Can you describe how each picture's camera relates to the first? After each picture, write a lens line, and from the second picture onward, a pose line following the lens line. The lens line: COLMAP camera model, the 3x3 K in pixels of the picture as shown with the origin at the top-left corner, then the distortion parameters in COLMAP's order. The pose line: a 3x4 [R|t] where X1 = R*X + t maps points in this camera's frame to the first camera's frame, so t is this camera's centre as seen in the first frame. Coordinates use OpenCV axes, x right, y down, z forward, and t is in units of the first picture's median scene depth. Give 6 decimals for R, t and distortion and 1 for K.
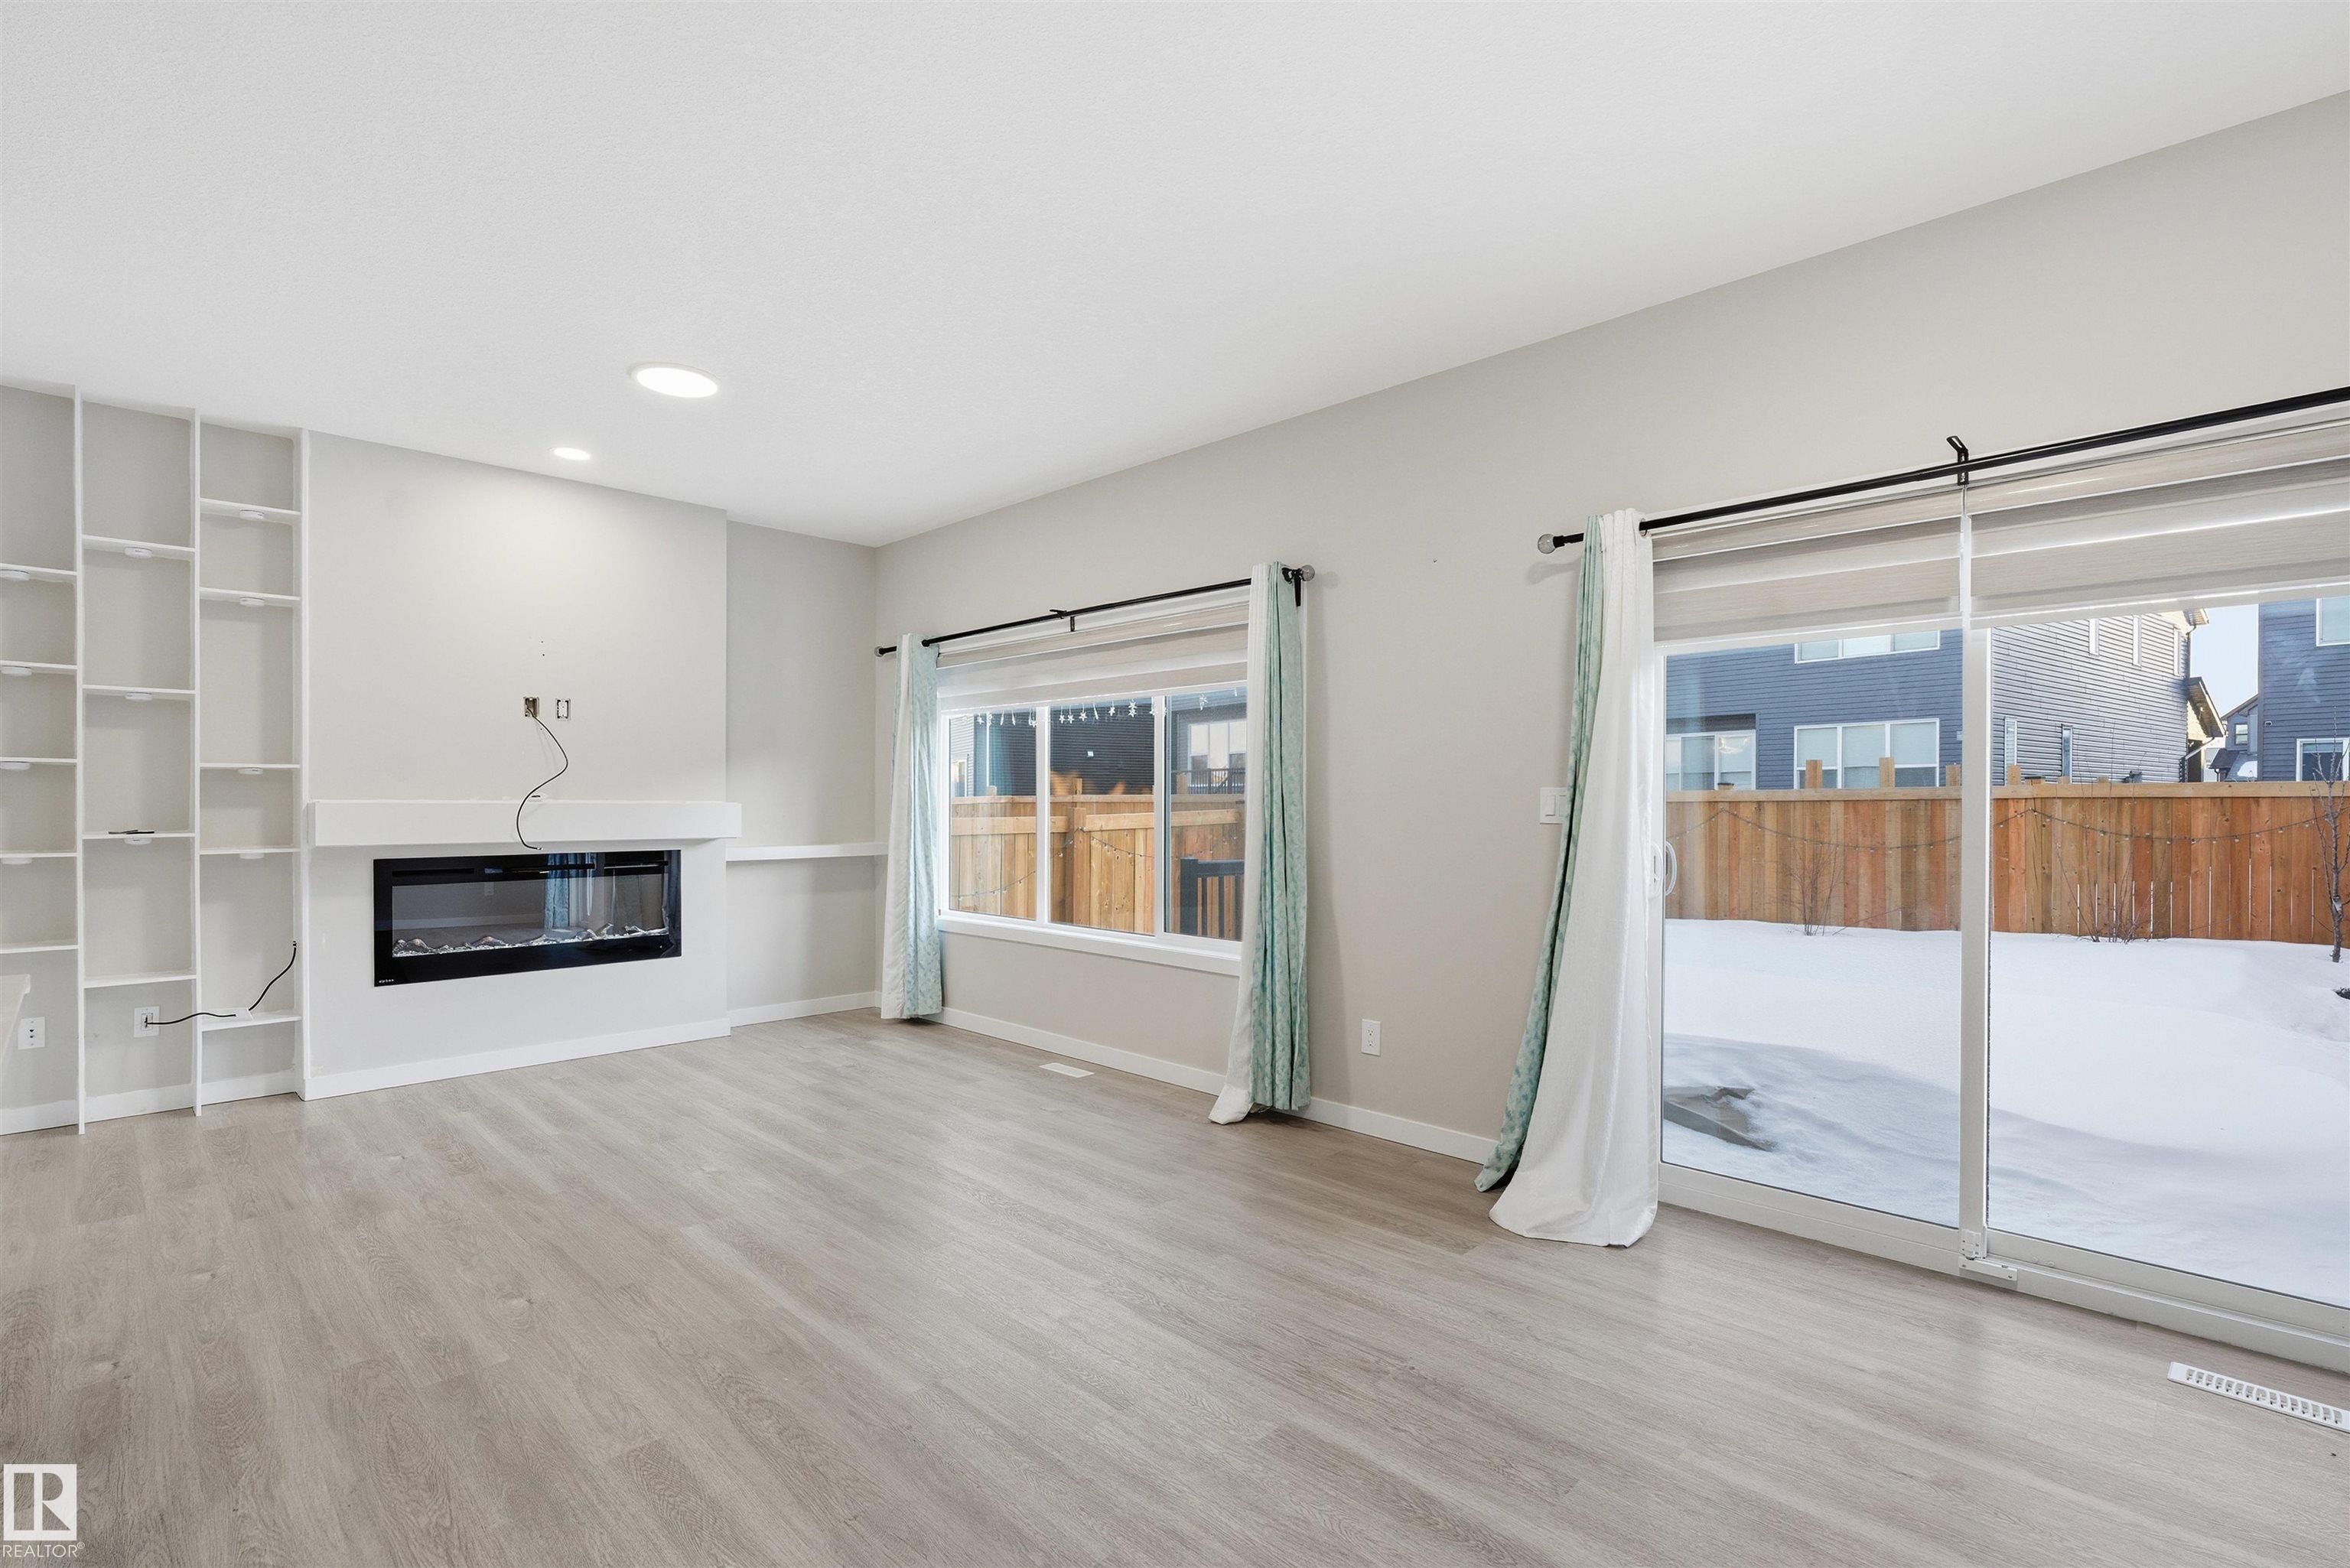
lens RADIAL K [[1047.9, 0, 1160.5], [0, 1047.9, 805.6], [0, 0, 1]] dist [-0.011056, 0.003485]
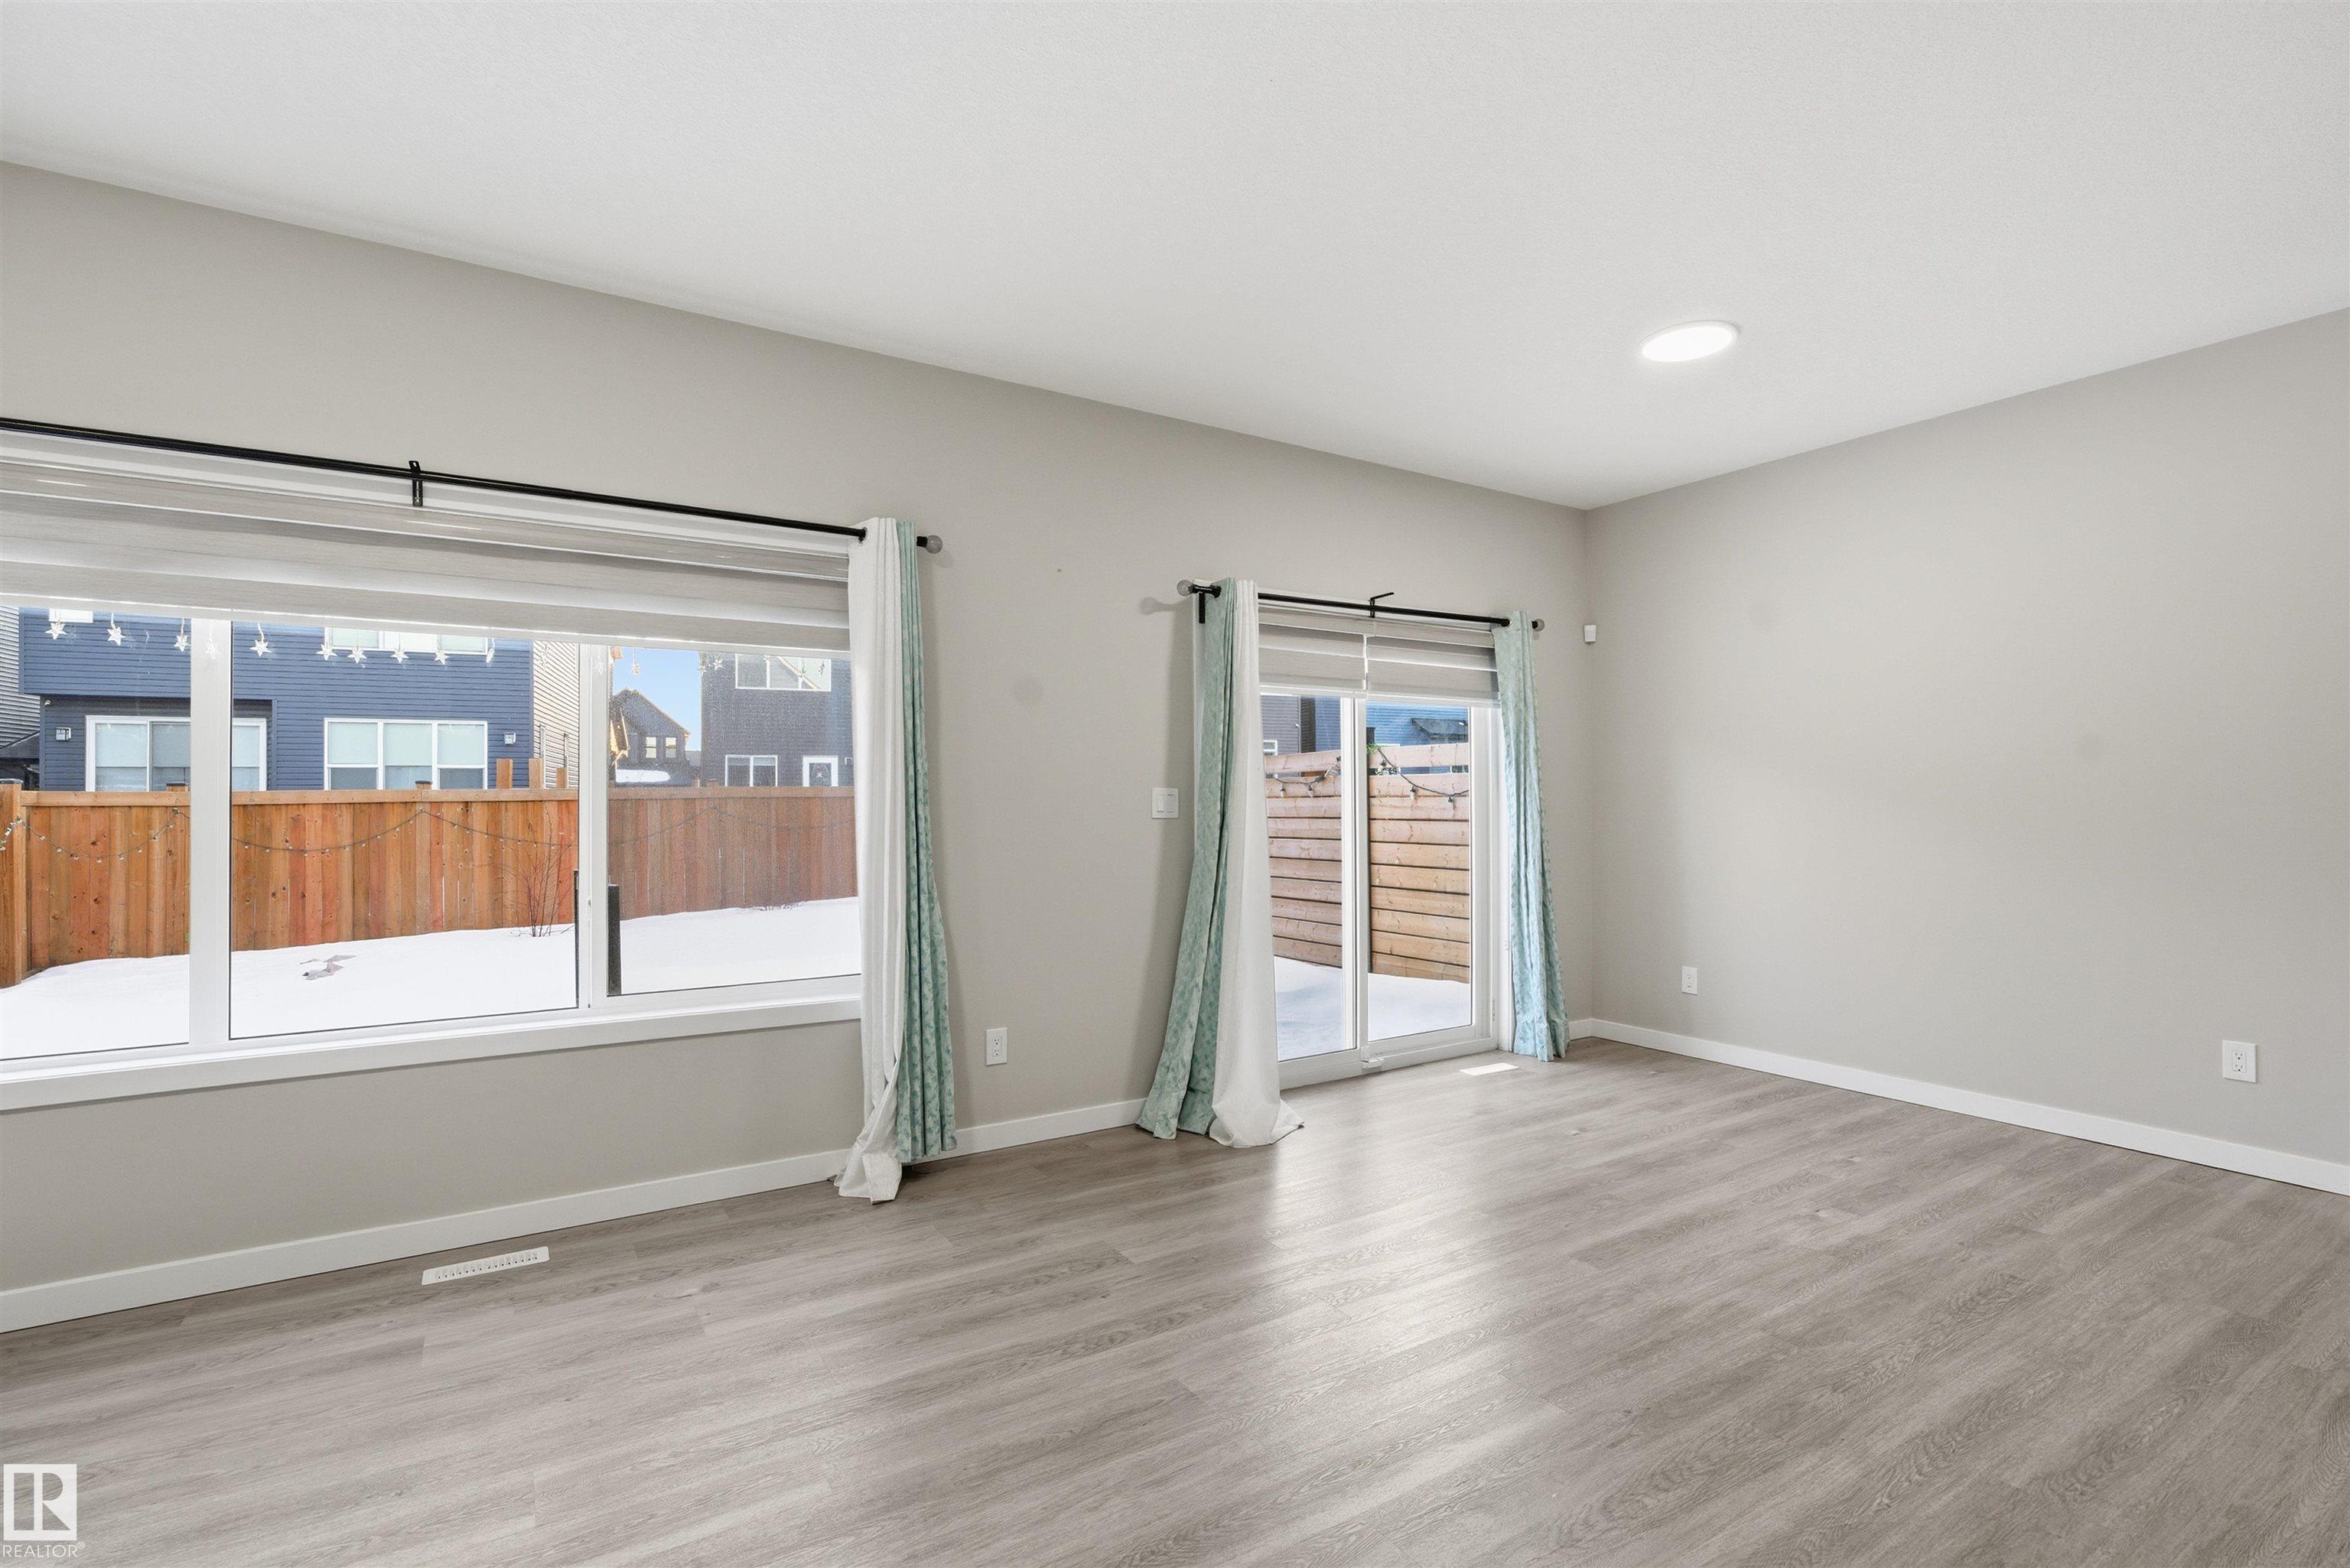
lens RADIAL K [[1047.9, 0, 1174.6], [0, 1047.9, 787.1], [0, 0, 1]] dist [-0.011056, 0.003485]
pose [[0.249935, 0.008788, 0.968223, -0.527728], [0.009205, 0.999892, -0.011452, -0.002853], [-0.968219, 0.011775, 0.249827, 0.457938]]
